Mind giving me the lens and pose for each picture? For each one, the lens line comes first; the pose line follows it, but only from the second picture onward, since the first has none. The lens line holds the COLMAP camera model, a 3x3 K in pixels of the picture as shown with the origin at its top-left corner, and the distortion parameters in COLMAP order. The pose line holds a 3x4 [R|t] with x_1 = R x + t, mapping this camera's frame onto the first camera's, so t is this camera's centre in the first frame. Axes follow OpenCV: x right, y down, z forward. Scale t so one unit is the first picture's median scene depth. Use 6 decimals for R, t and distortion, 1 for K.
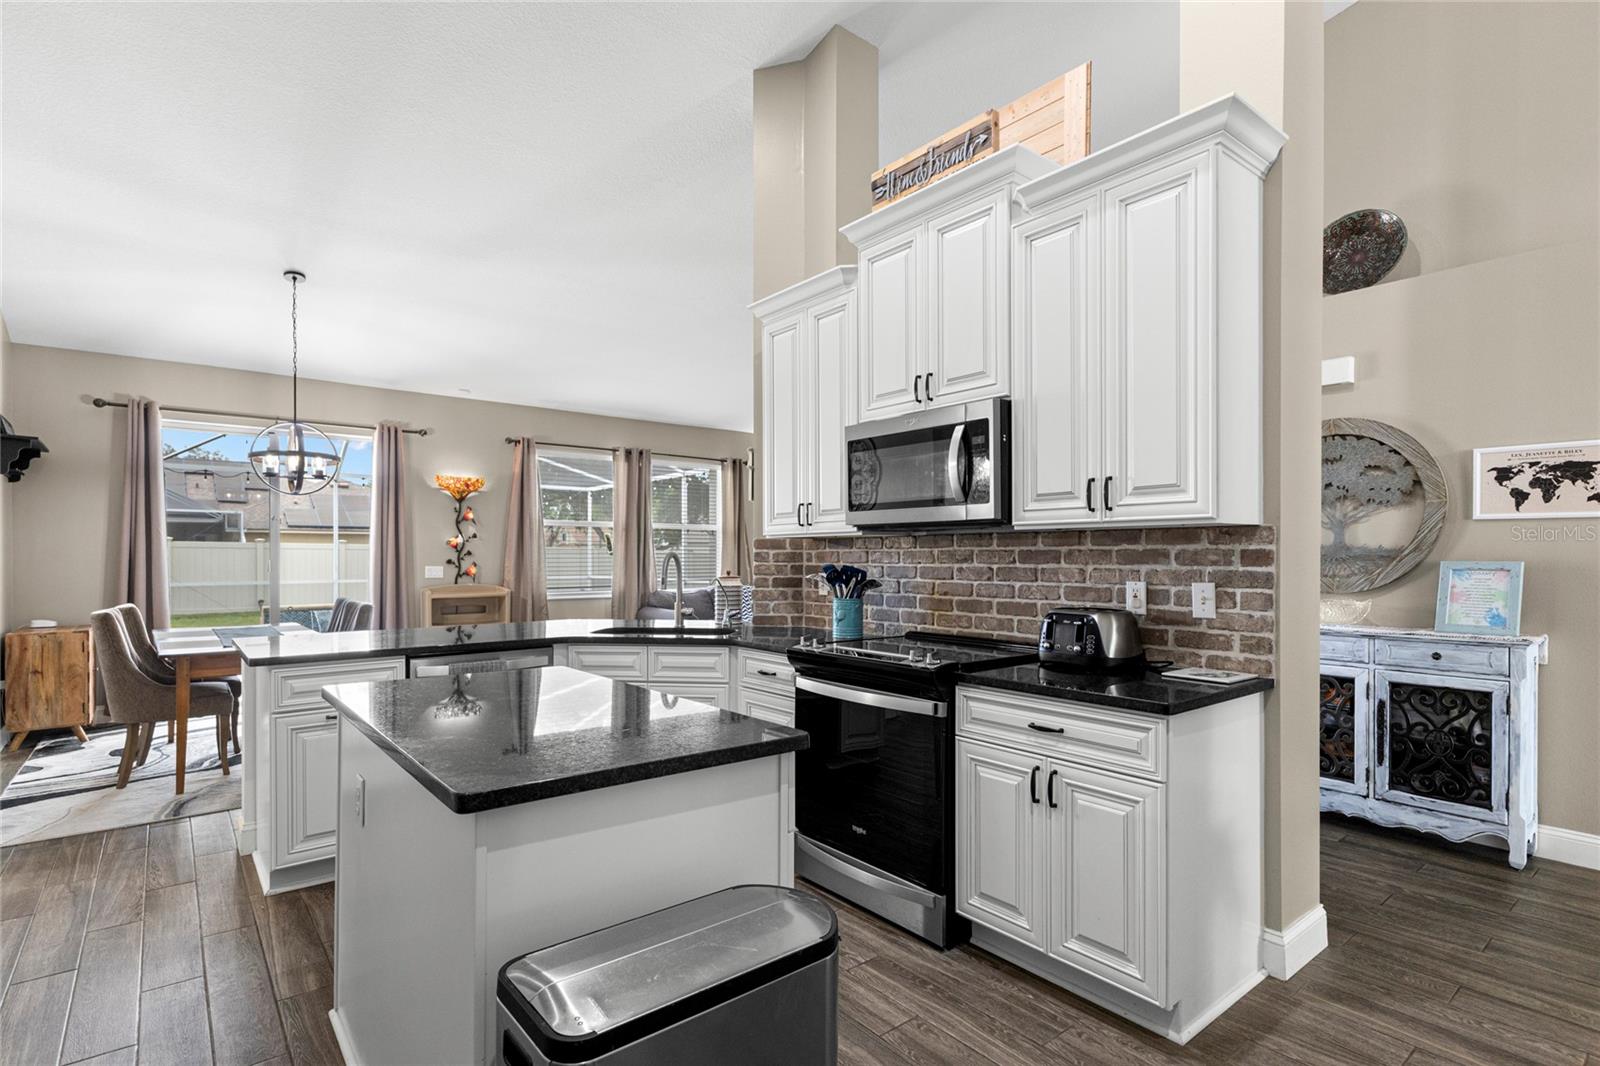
lens RADIAL K [[781.6, 0, 801.3], [0, 781.6, 555.4], [0, 0, 1]] dist [0.000594, -0.000537]
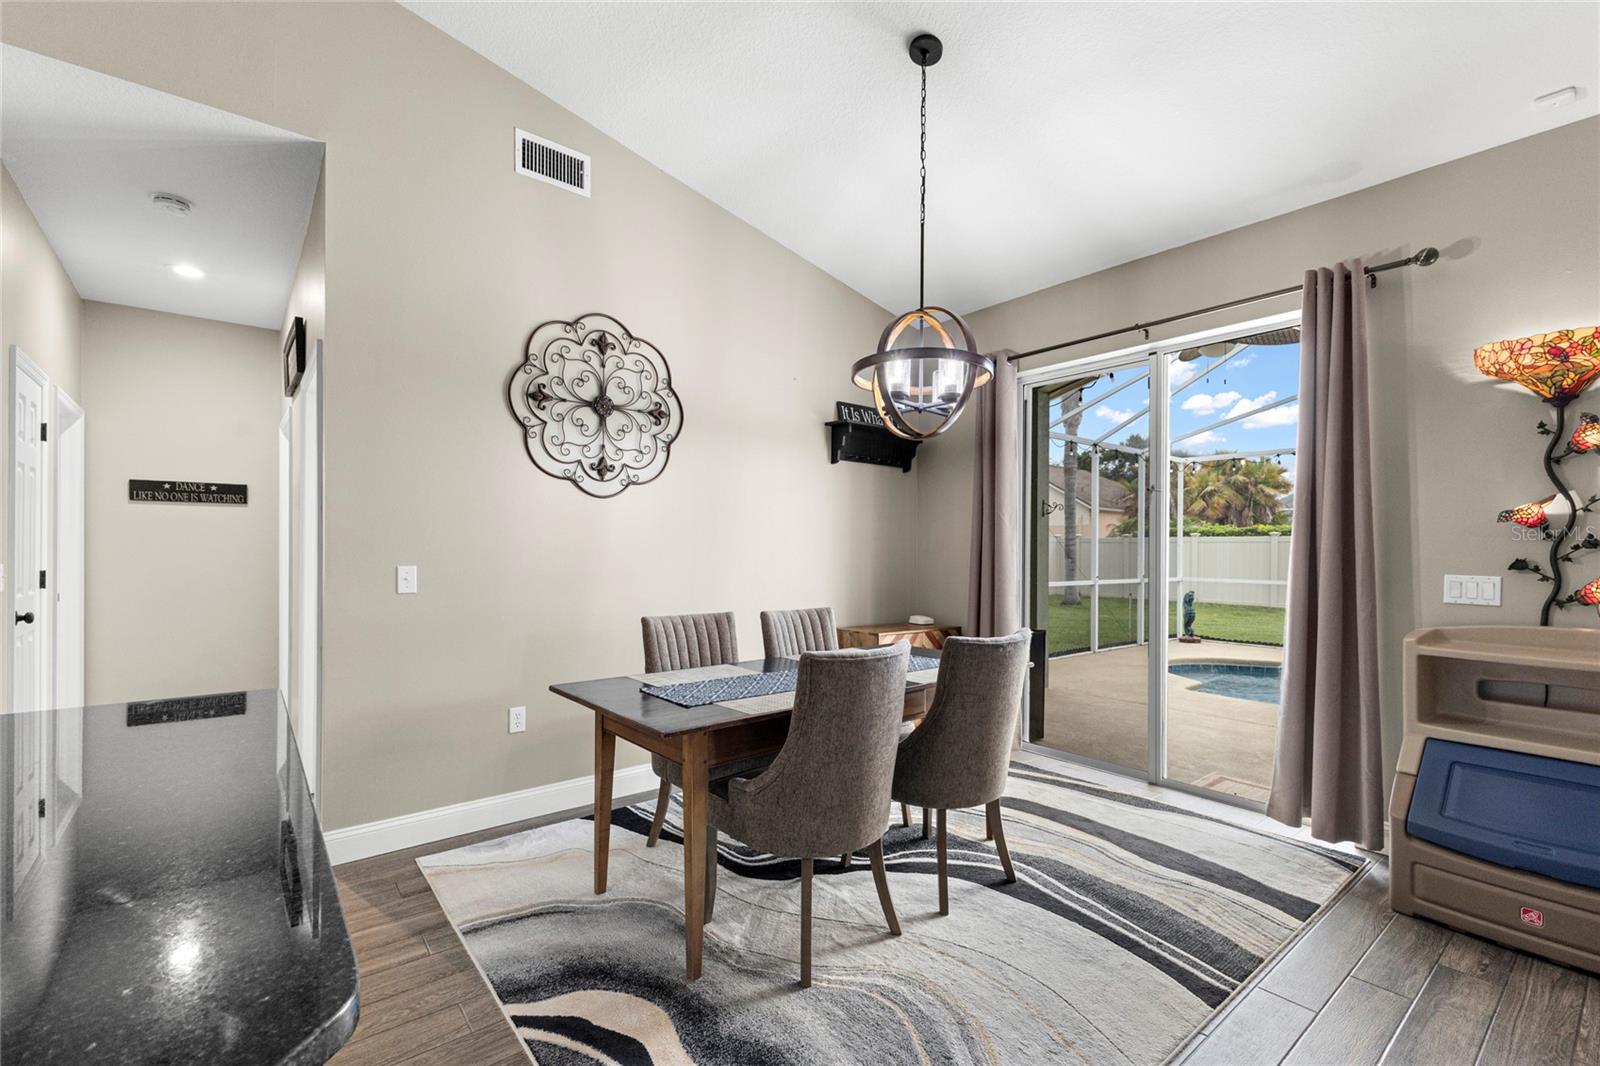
lens RADIAL K [[697.5, 0, 803.5], [0, 697.5, 550.4], [0, 0, 1]] dist [0.006786, -0.000541]
pose [[-0.000310, 0.002126, -0.999998, -0.102392], [-0.003754, 0.999991, 0.002127, 0.001427], [0.999993, 0.003754, -0.000302, 0.651737]]
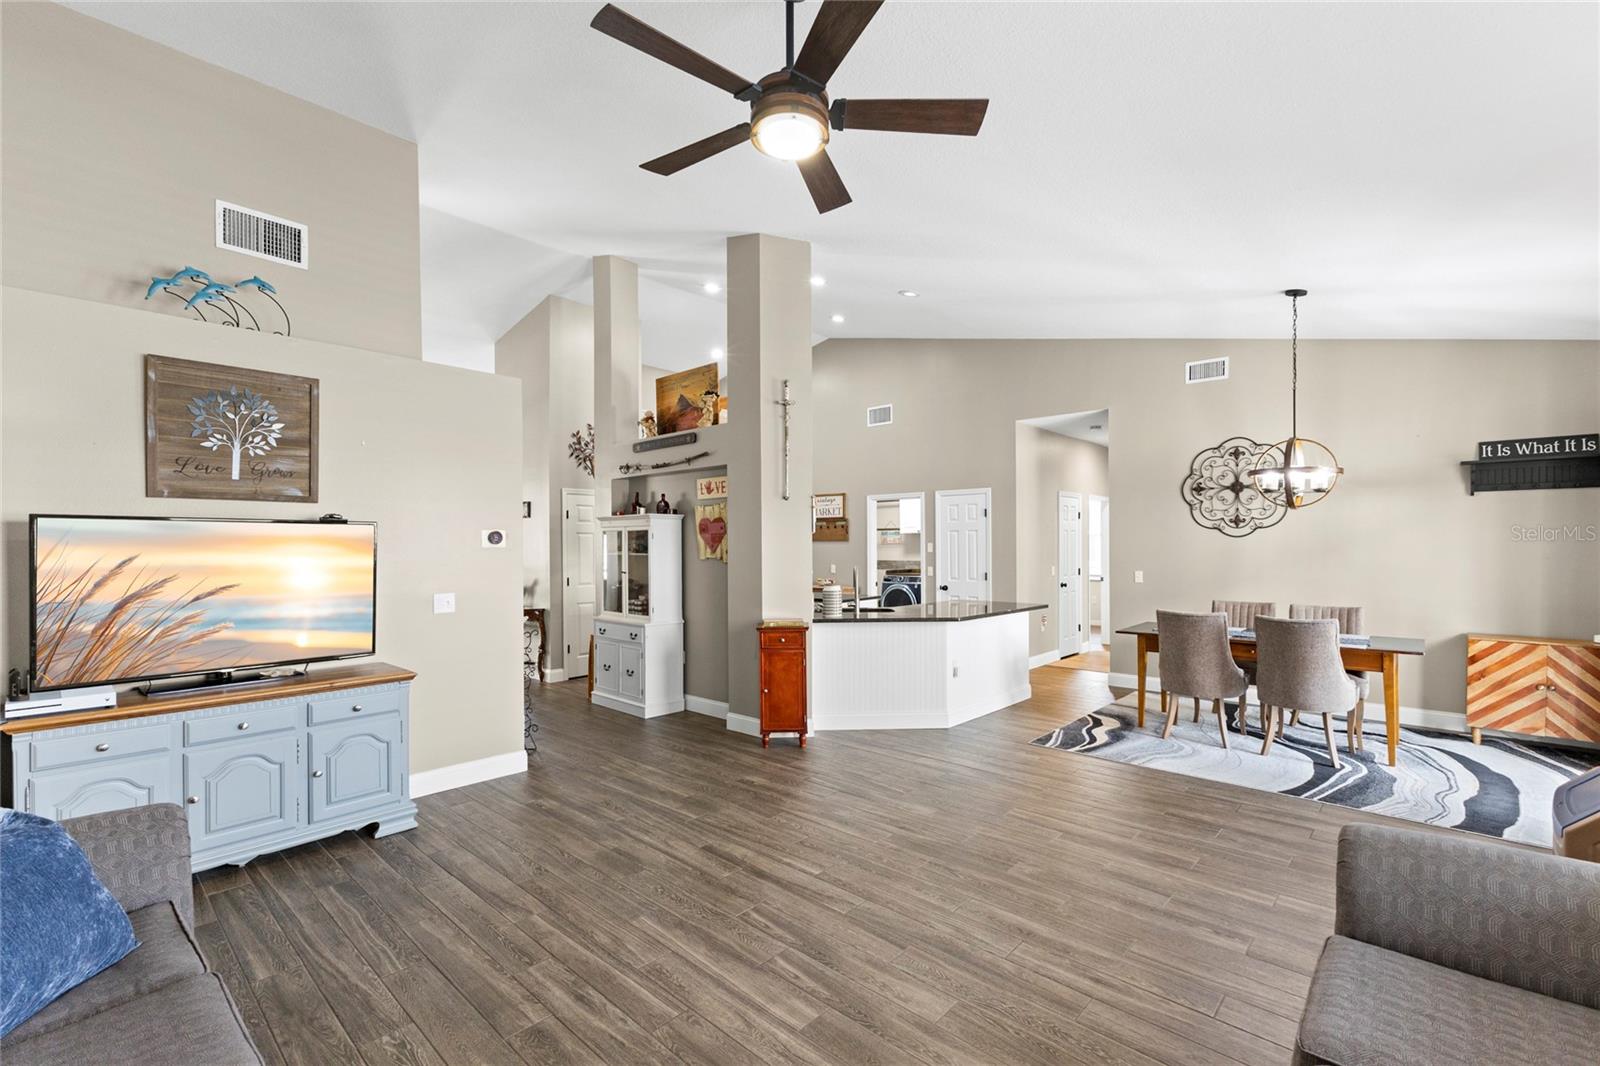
lens RADIAL K [[698.7, 0, 800.6], [0, 698.7, 538.0], [0, 0, 1]] dist [0.013915, 0.000303]
pose [[-0.990484, 0.006225, -0.137490, 0.082621], [0.008152, 0.999876, -0.013458, -0.023933], [0.137390, -0.014451, -0.990412, 1.299664]]
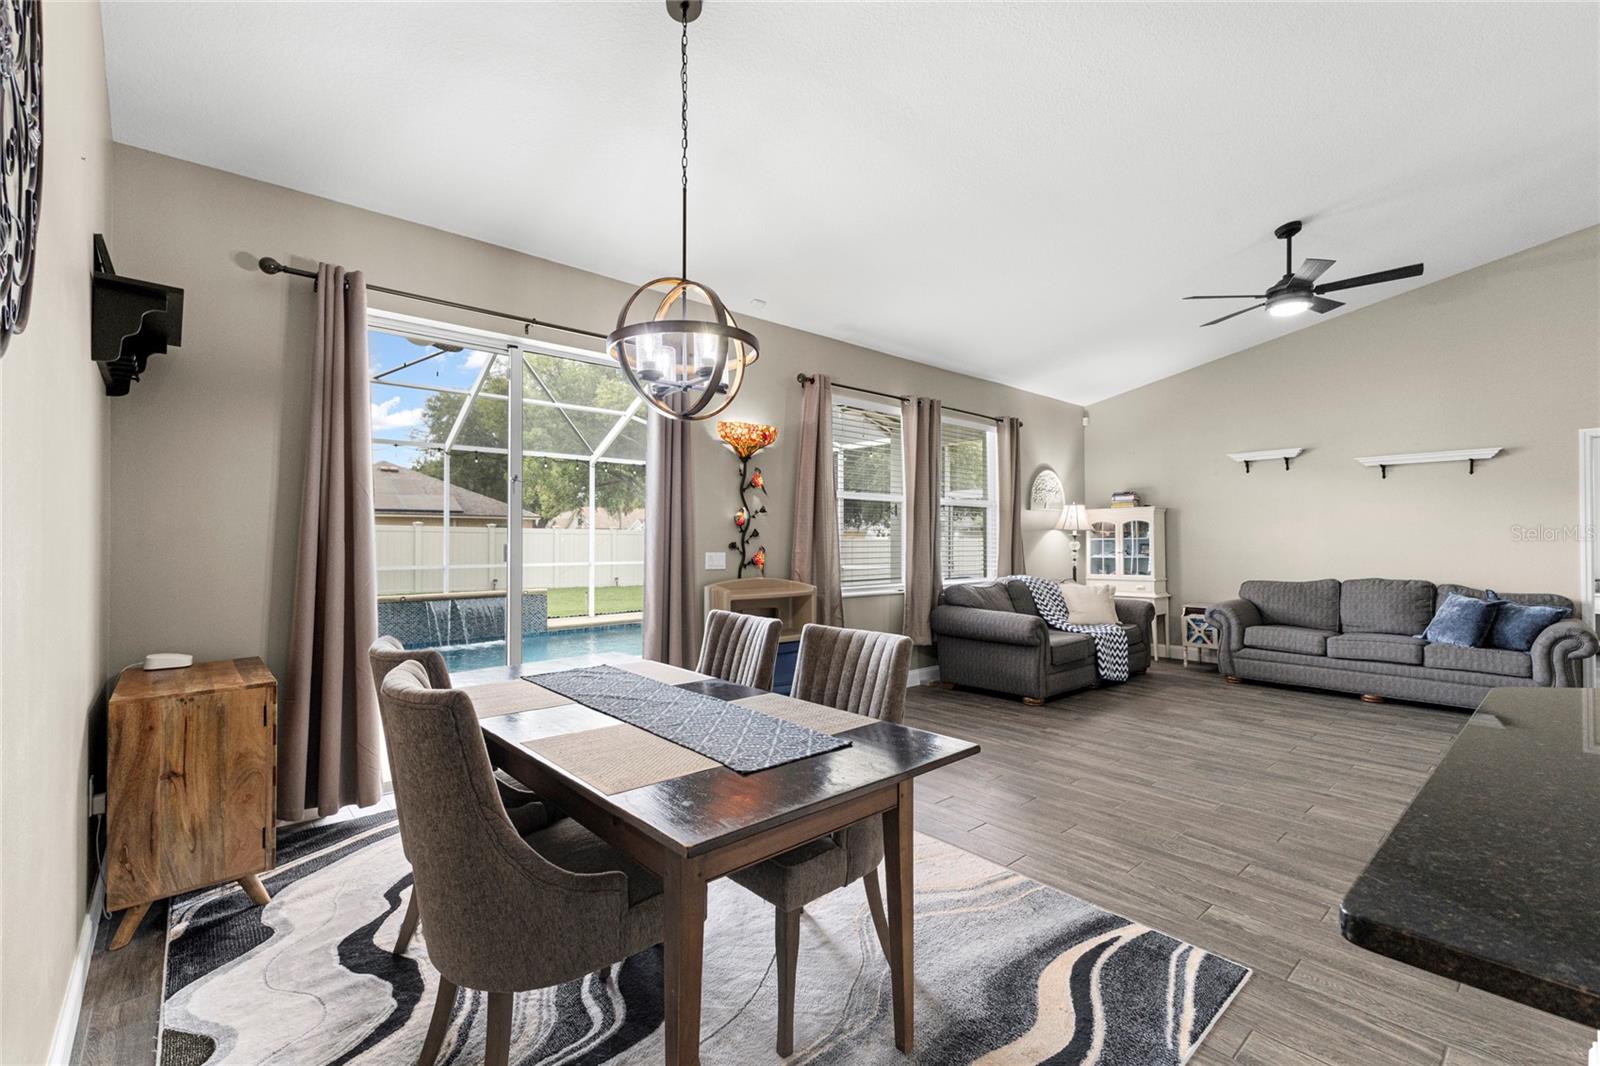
lens RADIAL K [[685.5, 0, 804.1], [0, 685.5, 529.9], [0, 0, 1]] dist [-0.000561, 0.000119]
pose [[0.999037, 0.002684, 0.043798, -0.418798], [-0.002062, 0.999897, -0.014228, 0.002550], [-0.043832, 0.014124, 0.998939, 0.384636]]
